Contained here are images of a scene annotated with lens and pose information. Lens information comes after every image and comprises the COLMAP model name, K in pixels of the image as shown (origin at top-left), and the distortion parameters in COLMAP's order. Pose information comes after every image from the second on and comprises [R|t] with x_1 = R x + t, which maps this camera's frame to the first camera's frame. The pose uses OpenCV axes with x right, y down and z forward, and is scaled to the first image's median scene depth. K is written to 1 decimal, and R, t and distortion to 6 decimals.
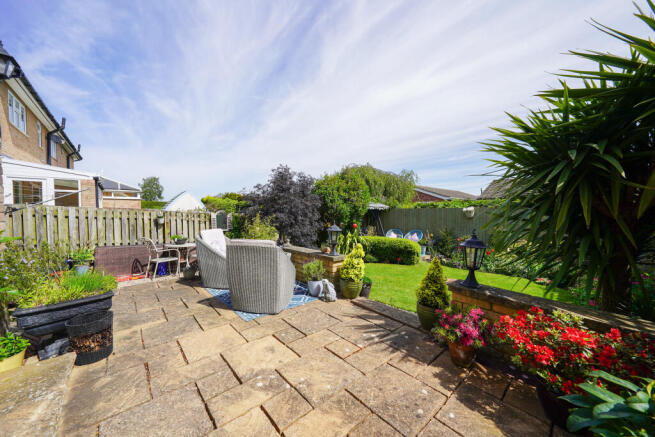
lens RADIAL K [[231.3, 0, 327.5], [0, 231.3, 218.5], [0, 0, 1]] dist [-0.029726, -0.000009]
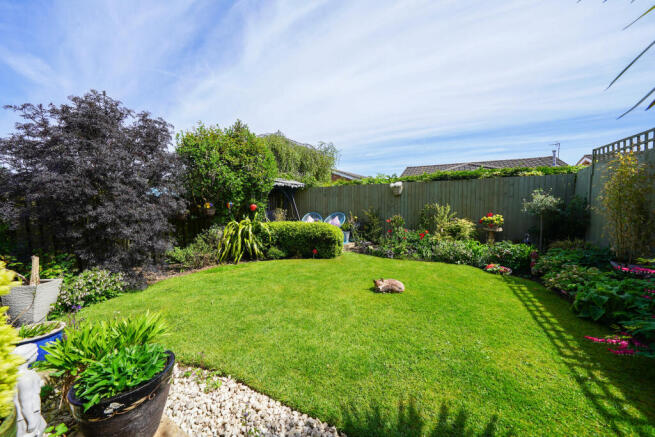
lens RADIAL K [[231.3, 0, 327.5], [0, 231.3, 218.5], [0, 0, 1]] dist [-0.029726, -0.000009]
pose [[0.949970, -0.034326, 0.310449, 0.109810], [0.020735, 0.998681, 0.046974, 0.036221], [-0.311652, -0.038187, 0.949429, 0.266020]]
